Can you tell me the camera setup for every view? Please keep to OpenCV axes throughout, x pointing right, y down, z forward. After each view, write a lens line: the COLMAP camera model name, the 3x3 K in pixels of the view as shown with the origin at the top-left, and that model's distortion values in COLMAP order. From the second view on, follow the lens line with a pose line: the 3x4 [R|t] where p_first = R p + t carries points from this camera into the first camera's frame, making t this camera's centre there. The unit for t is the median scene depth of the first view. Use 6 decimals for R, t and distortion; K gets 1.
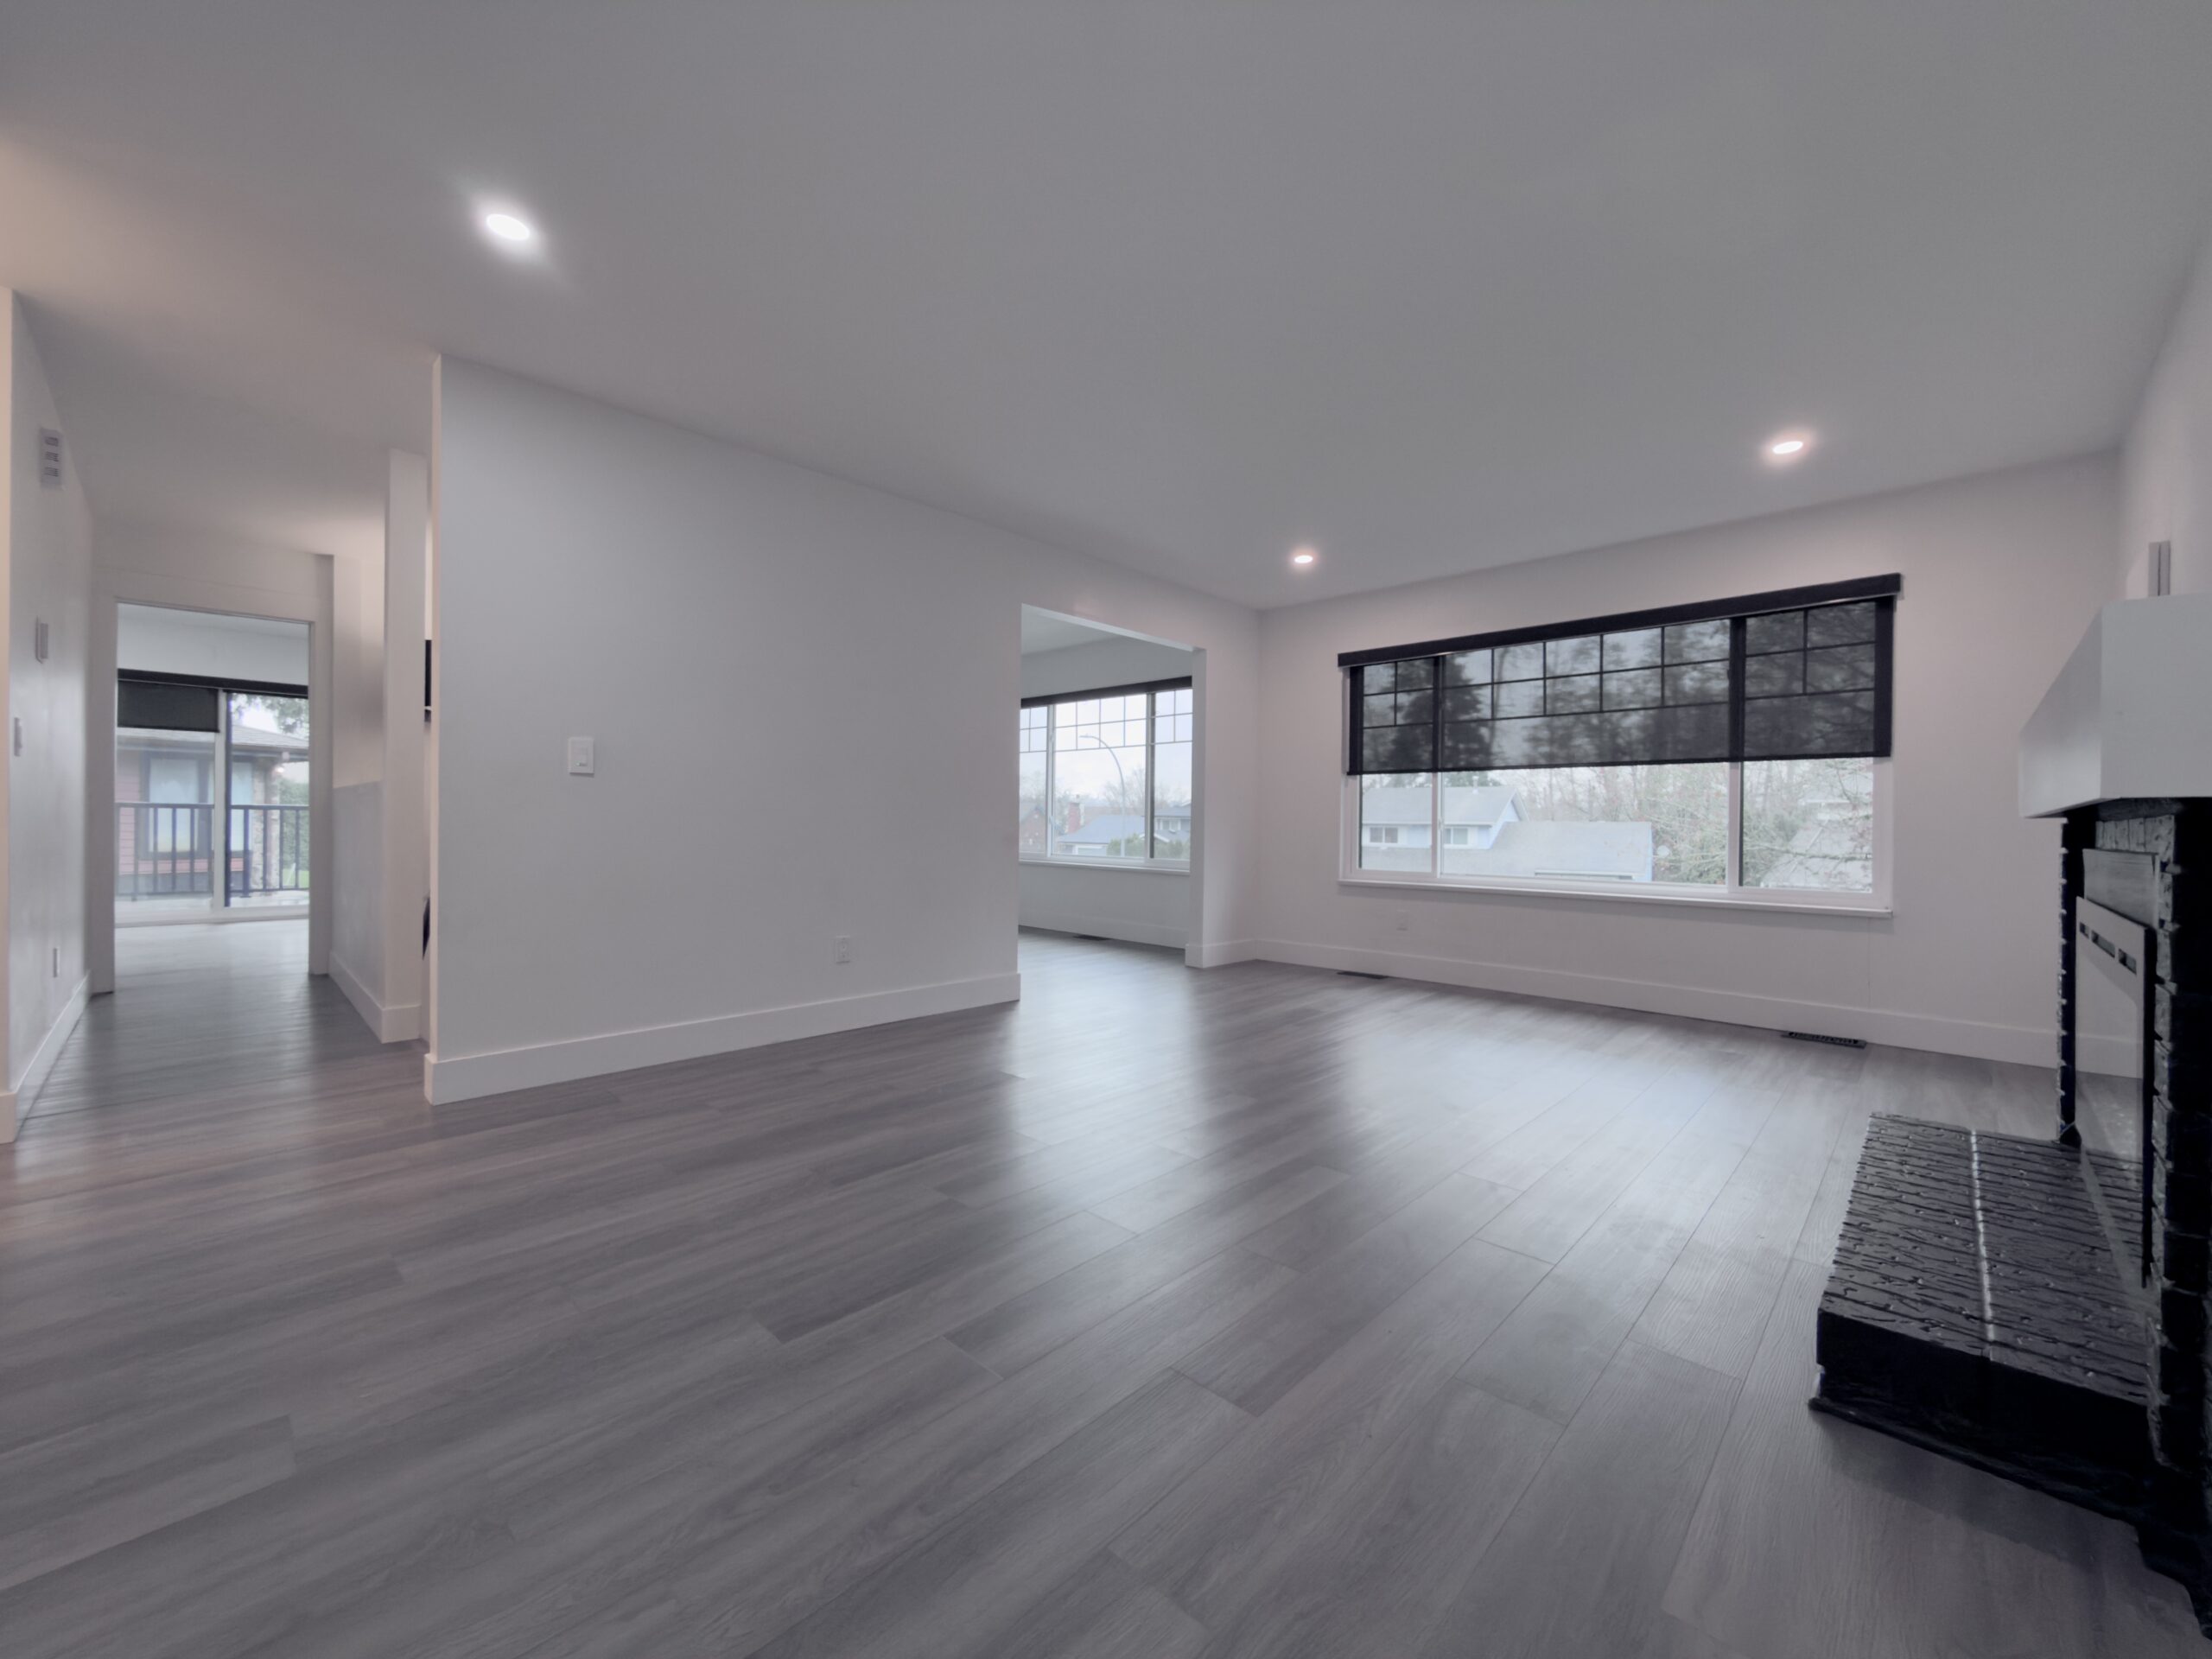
lens RADIAL K [[884.0, 0, 1105.3], [0, 884.0, 827.7], [0, 0, 1]] dist [0.014432, 0.000467]
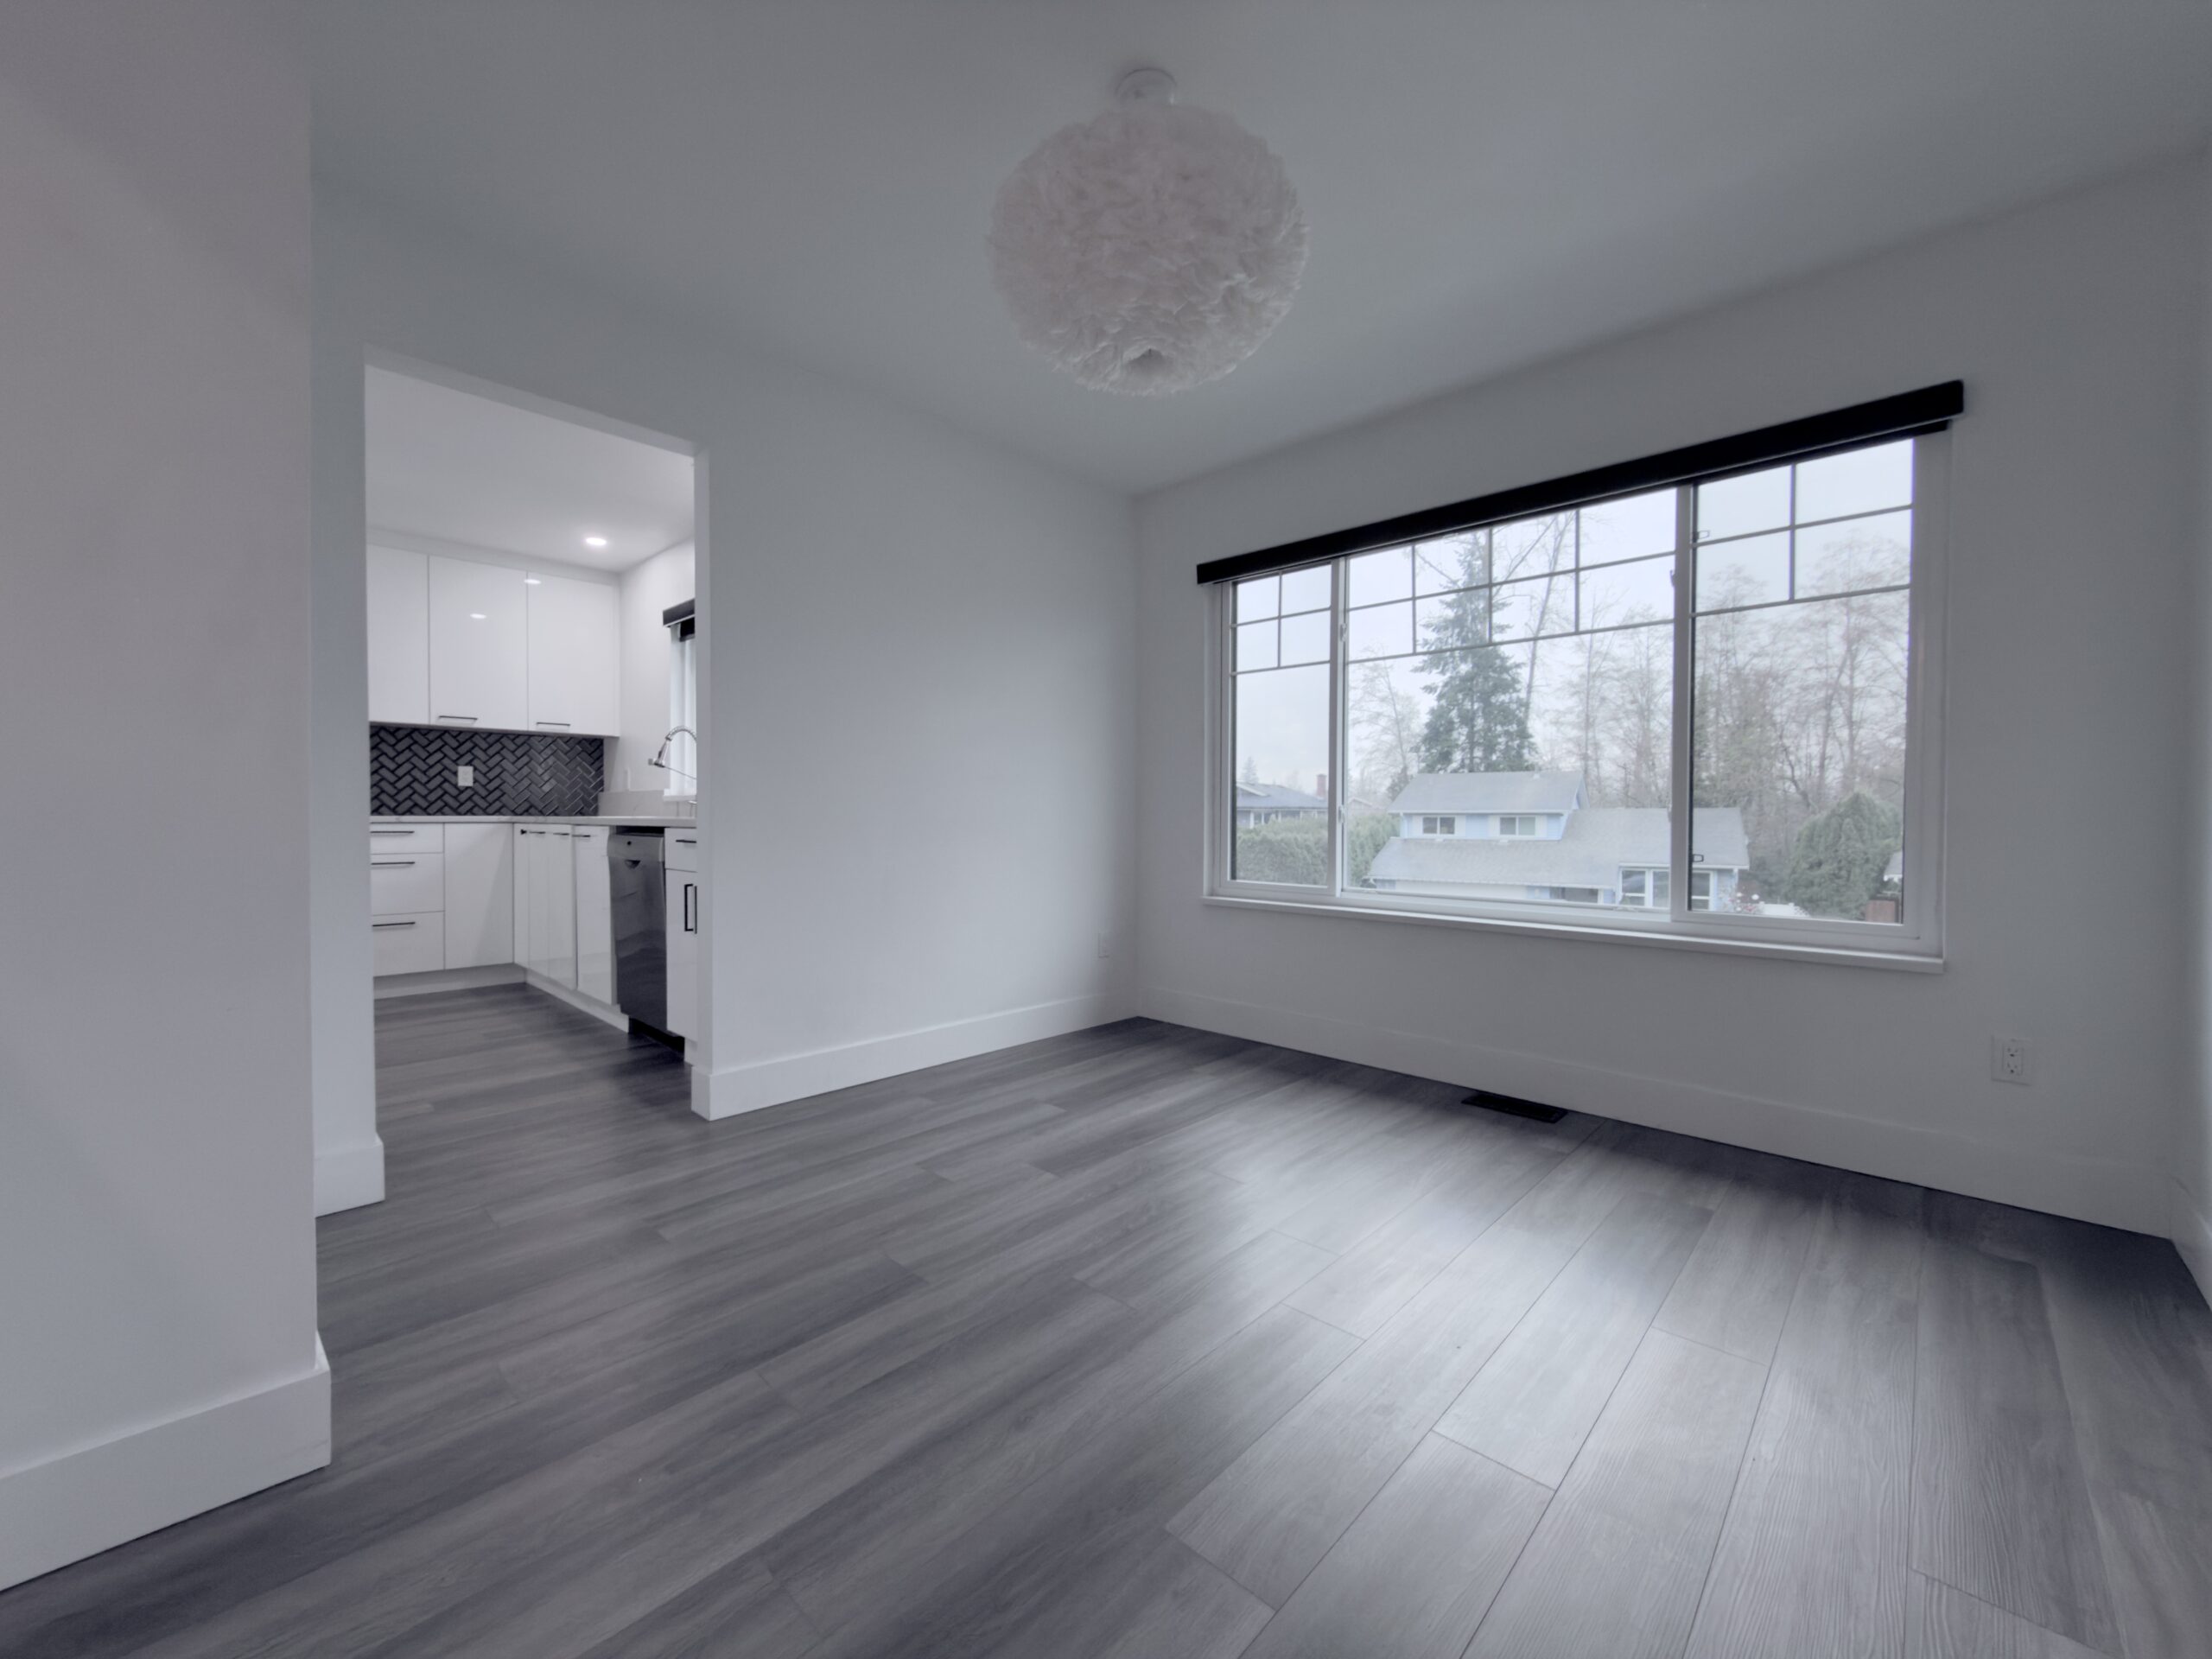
lens RADIAL K [[884.0, 0, 1114.1], [0, 884.0, 828.5], [0, 0, 1]] dist [0.014432, 0.000467]
pose [[0.999720, -0.005497, 0.023005, -0.188391], [0.005214, 0.999910, 0.012336, -0.006388], [-0.023071, -0.012212, 0.999659, 0.542340]]
